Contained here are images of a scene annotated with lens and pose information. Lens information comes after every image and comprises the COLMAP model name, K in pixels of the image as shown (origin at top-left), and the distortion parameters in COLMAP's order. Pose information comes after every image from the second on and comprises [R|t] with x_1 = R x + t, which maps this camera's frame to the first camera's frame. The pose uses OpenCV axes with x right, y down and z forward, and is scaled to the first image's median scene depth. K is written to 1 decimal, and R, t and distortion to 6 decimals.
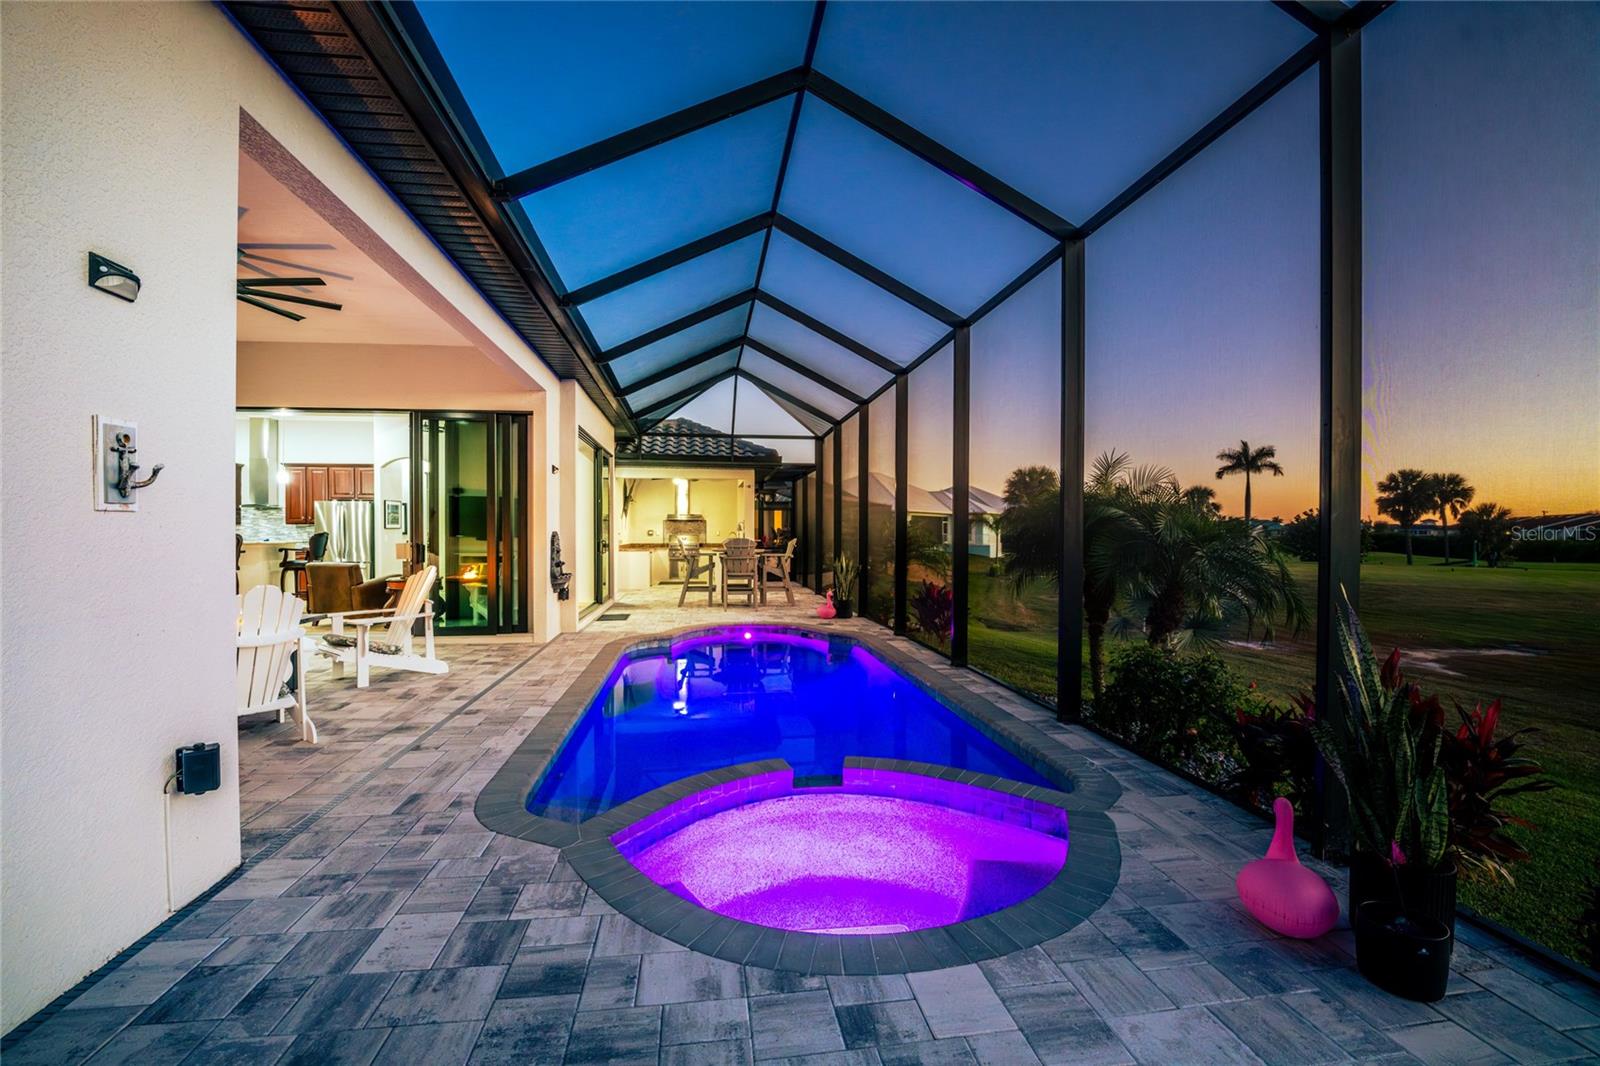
lens RADIAL K [[657.0, 0, 771.1], [0, 657.0, 540.6], [0, 0, 1]] dist [-0.025483, -0.000115]
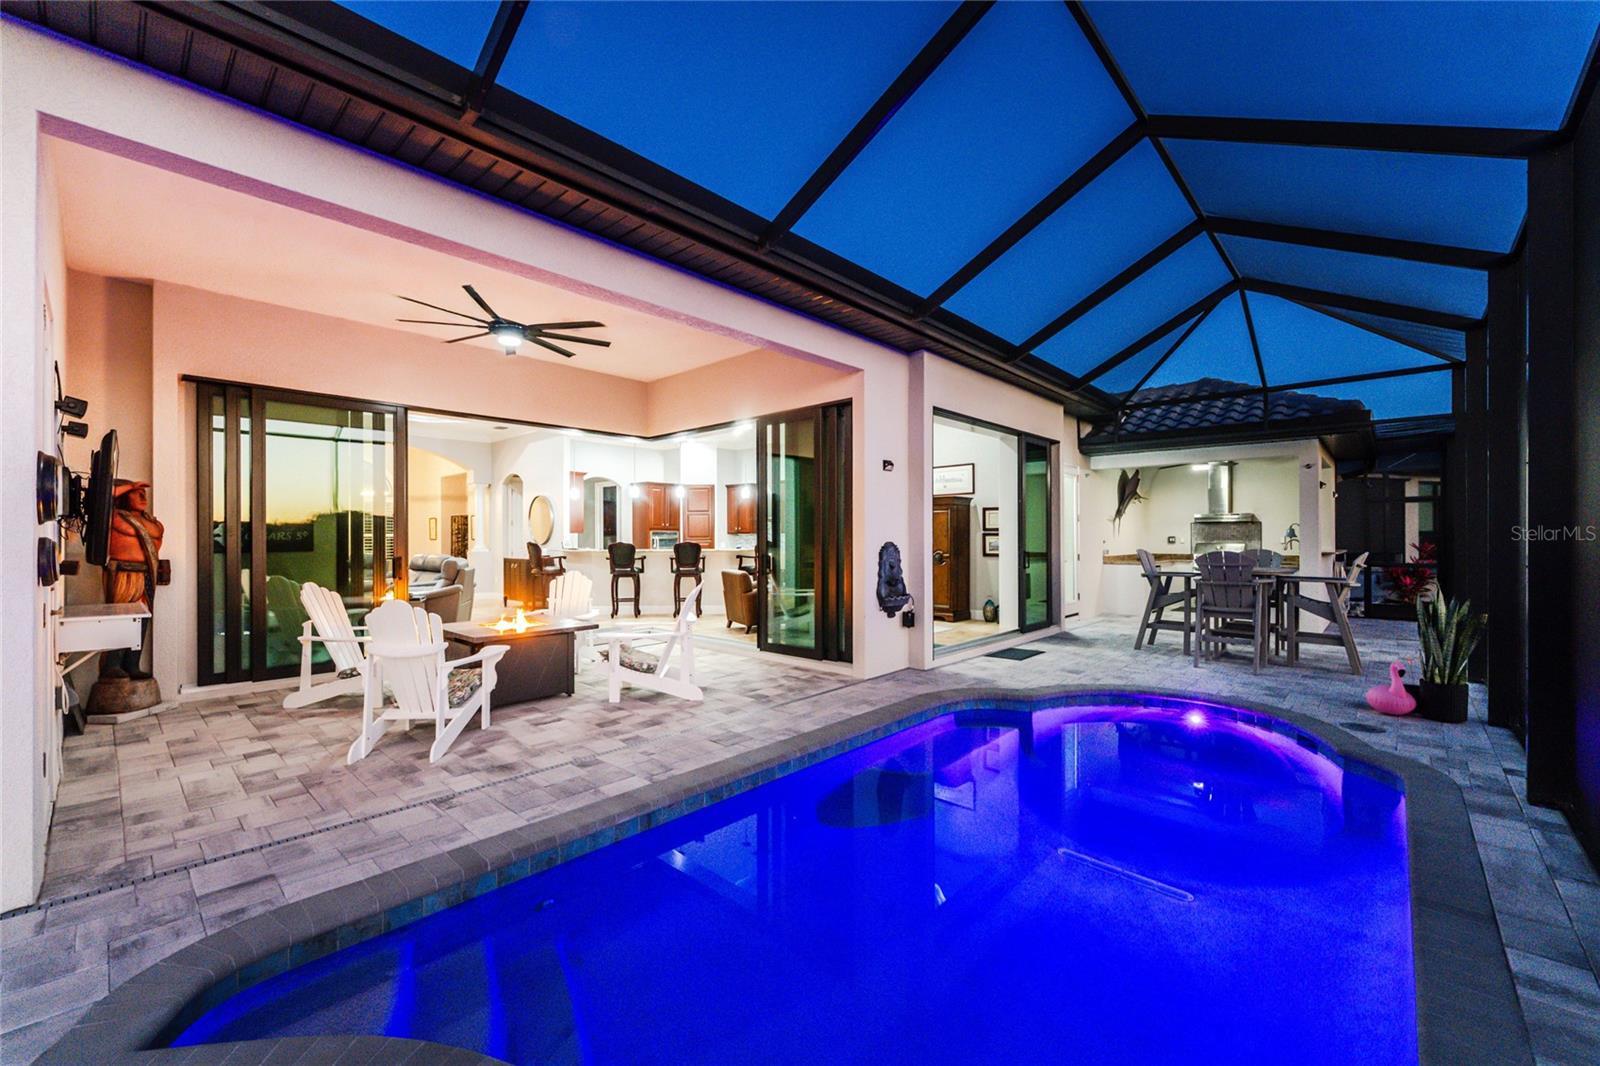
lens RADIAL K [[639.0, 0, 800.0], [0, 639.0, 533.0], [0, 0, 1]] dist [0.000480, -0.000053]
pose [[0.643260, -0.007701, -0.765609, 0.209969], [-0.005342, 0.999880, -0.014546, -0.013337], [0.765630, 0.013446, 0.643141, 0.414569]]
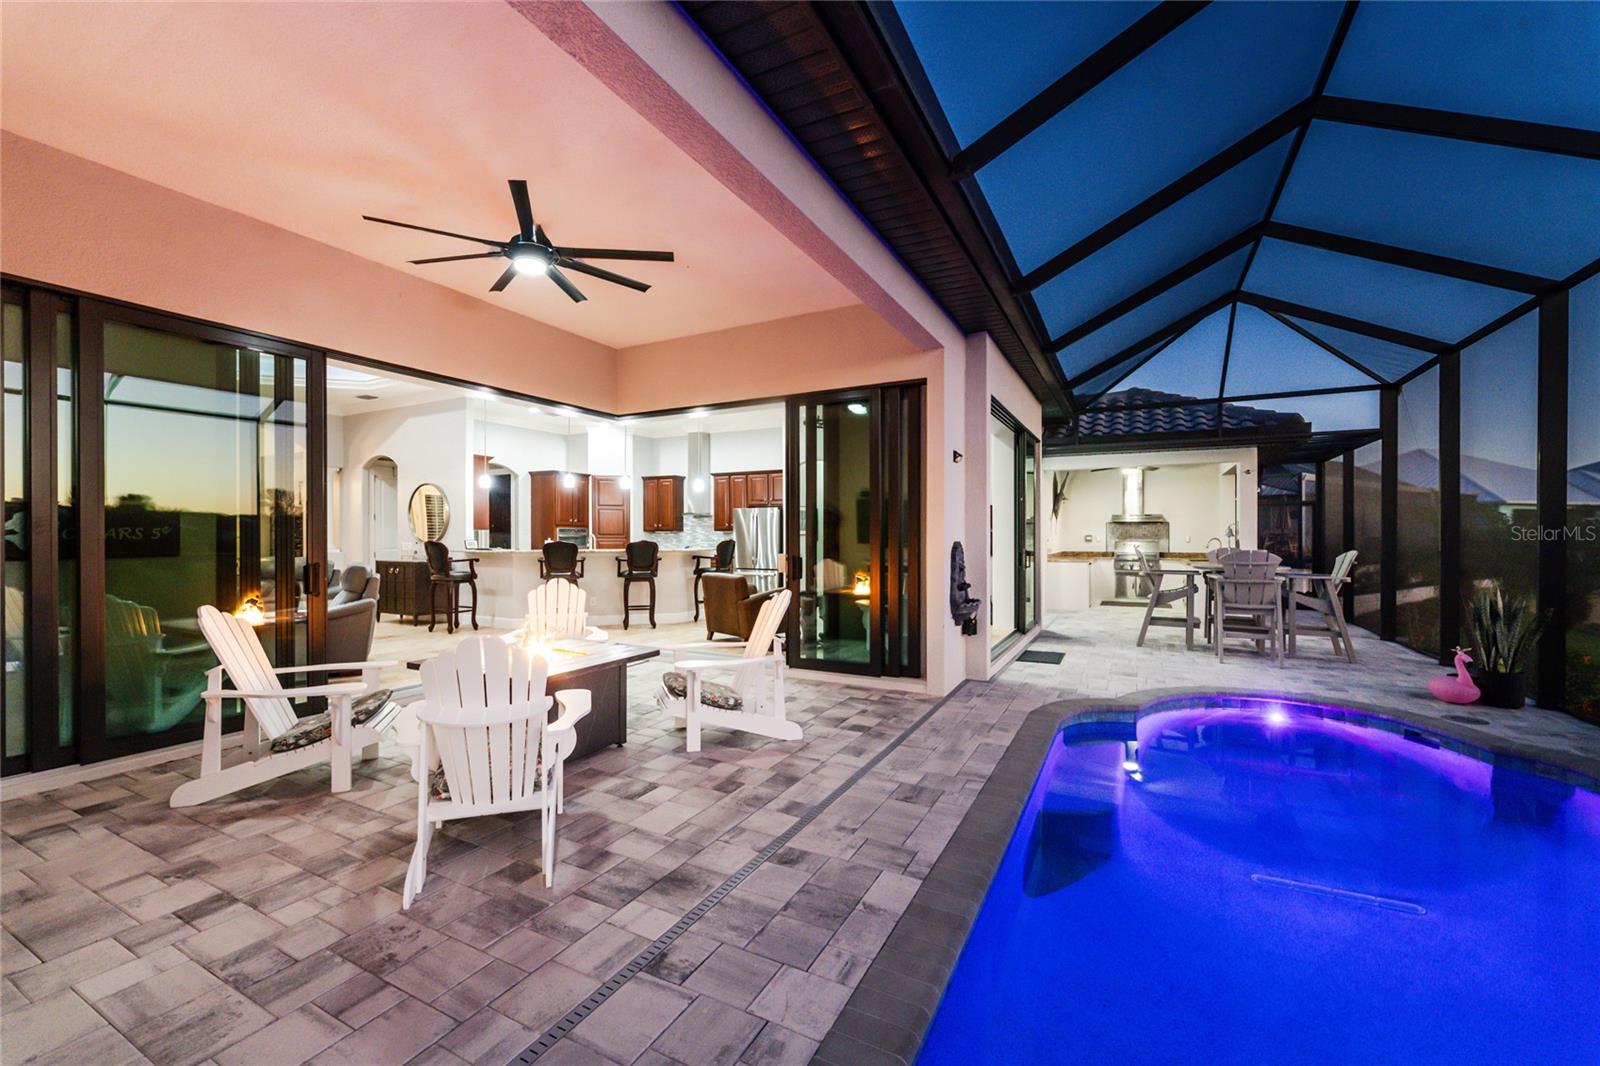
lens RADIAL K [[632.9, 0, 791.3], [0, 632.9, 531.6], [0, 0, 1]] dist [-0.000563, -0.000033]
pose [[0.820120, -0.004203, -0.572176, -0.080141], [-0.005388, 0.999872, -0.015068, -0.013523], [0.572166, 0.015441, 0.819992, 0.323431]]
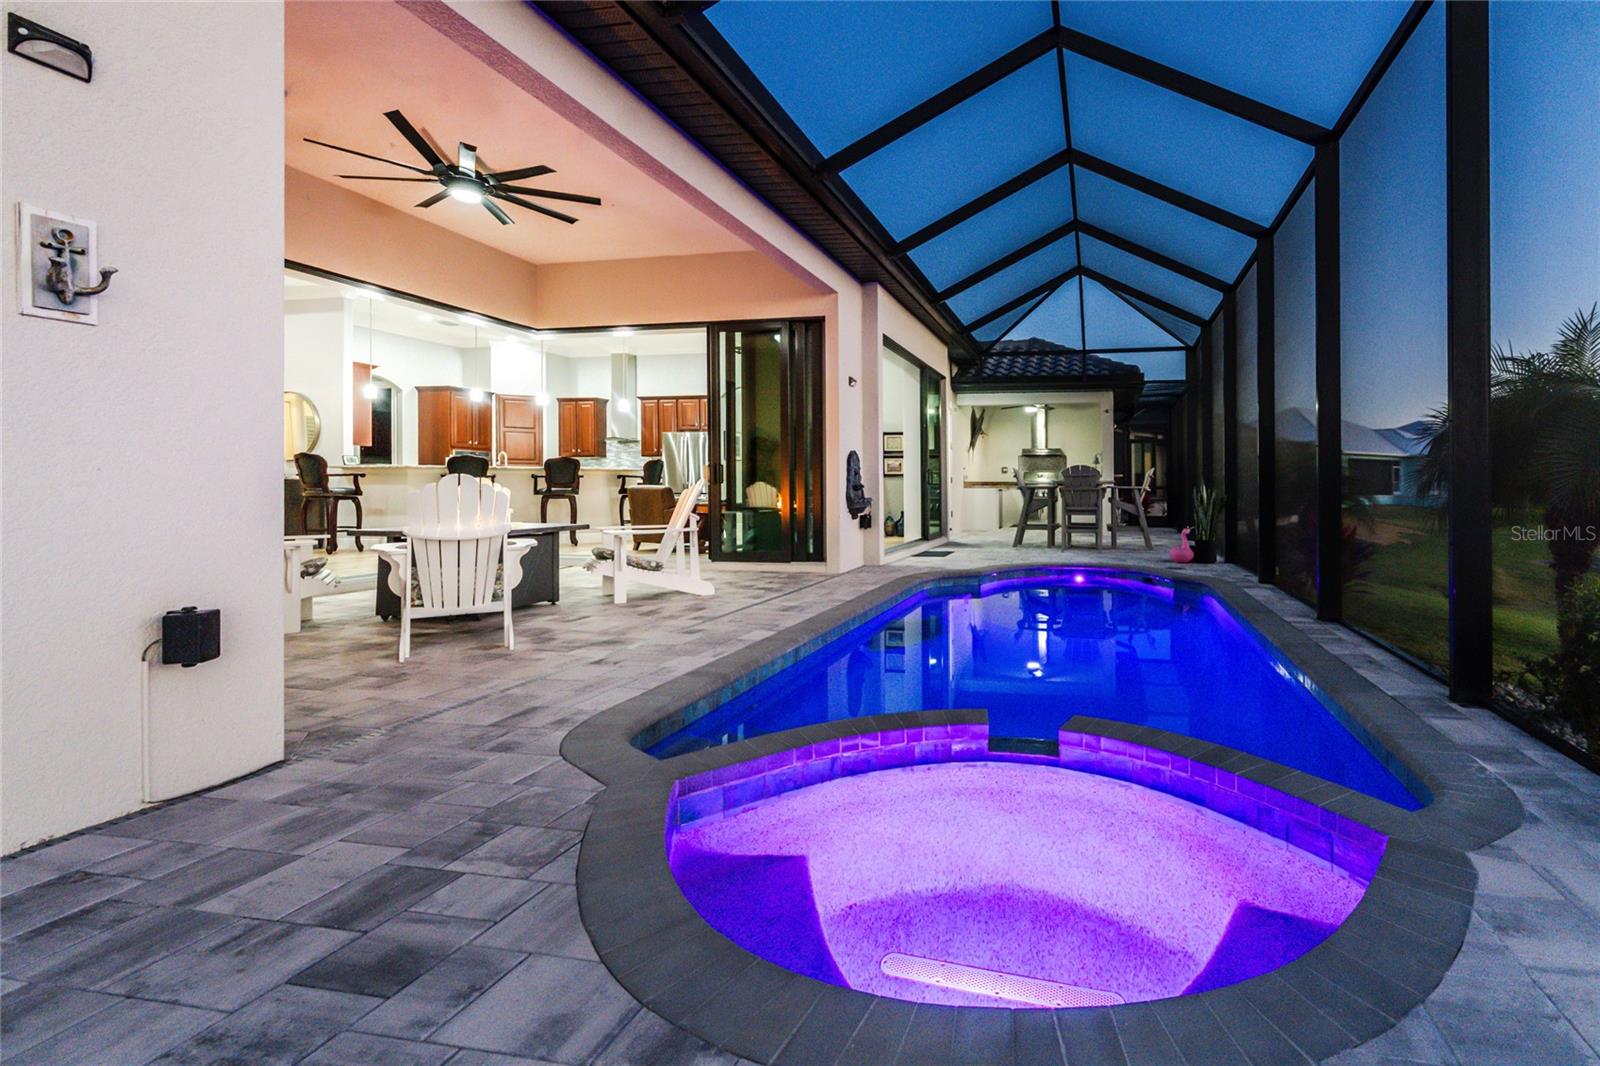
lens RADIAL K [[705.8, 0, 968.6], [0, 705.8, 498.5], [0, 0, 1]] dist [-0.003012, 0.000020]
pose [[0.955333, 0.007334, -0.295439, 0.110945], [-0.006091, 0.999968, 0.005129, 0.046102], [0.295467, -0.003101, 0.955348, 0.120384]]
